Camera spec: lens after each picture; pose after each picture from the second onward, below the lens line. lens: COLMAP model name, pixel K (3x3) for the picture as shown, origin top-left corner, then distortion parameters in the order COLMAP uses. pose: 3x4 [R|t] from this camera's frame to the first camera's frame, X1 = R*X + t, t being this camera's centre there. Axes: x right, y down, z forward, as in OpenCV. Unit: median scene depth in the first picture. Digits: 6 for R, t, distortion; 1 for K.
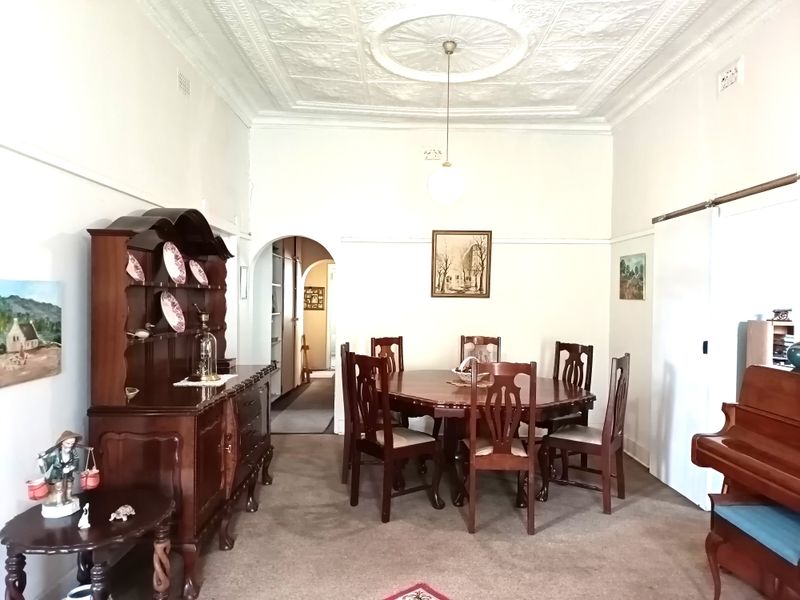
lens RADIAL K [[558.8, 0, 397.7], [0, 558.8, 302.6], [0, 0, 1]] dist [0.055114, -0.054583]
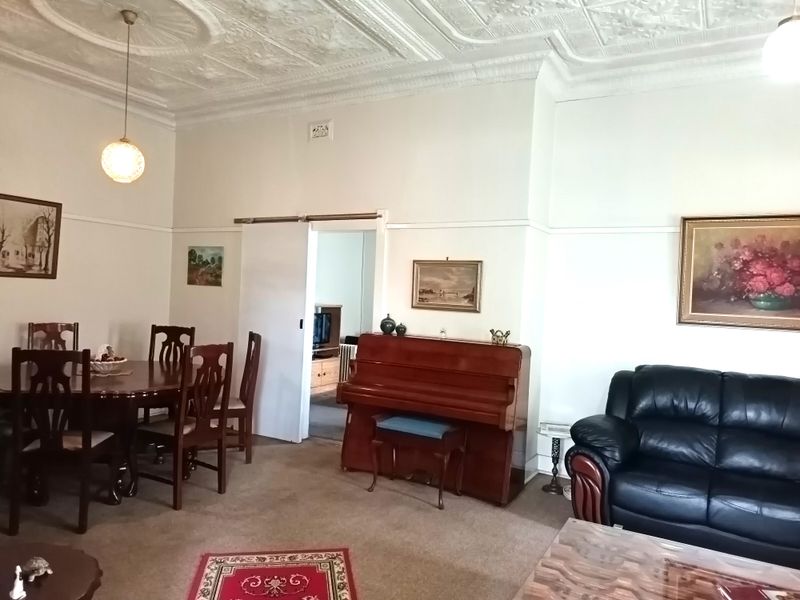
lens RADIAL K [[558.8, 0, 397.7], [0, 558.8, 302.6], [0, 0, 1]] dist [0.055114, -0.054583]
pose [[0.500530, -0.002763, 0.865715, -0.453436], [-0.028804, 0.999388, 0.019844, -0.005659], [-0.865240, -0.034868, 0.500144, 0.109232]]
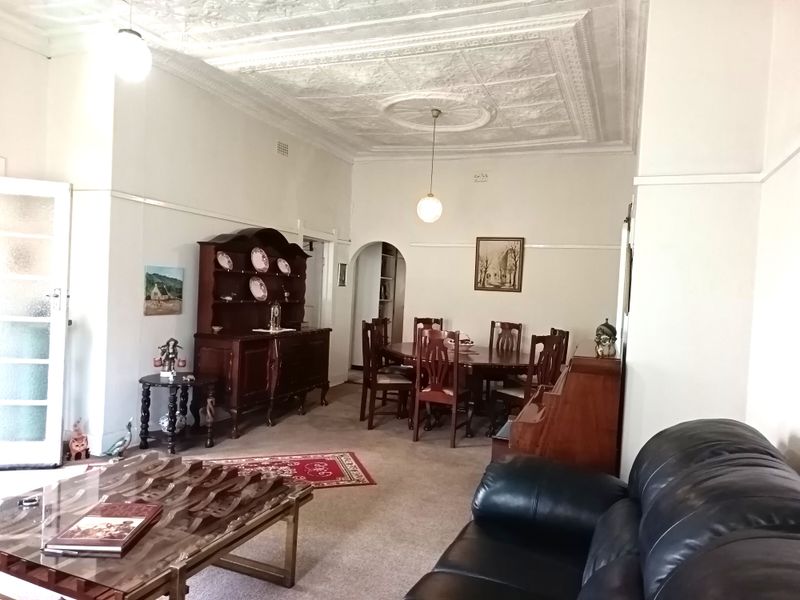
lens RADIAL K [[558.8, 0, 397.7], [0, 558.8, 302.6], [0, 0, 1]] dist [0.055114, -0.054583]
pose [[0.923637, 0.044453, -0.380681, 0.510971], [-0.043770, 0.998987, 0.010454, 0.017945], [0.380760, 0.007007, 0.924647, -0.324066]]
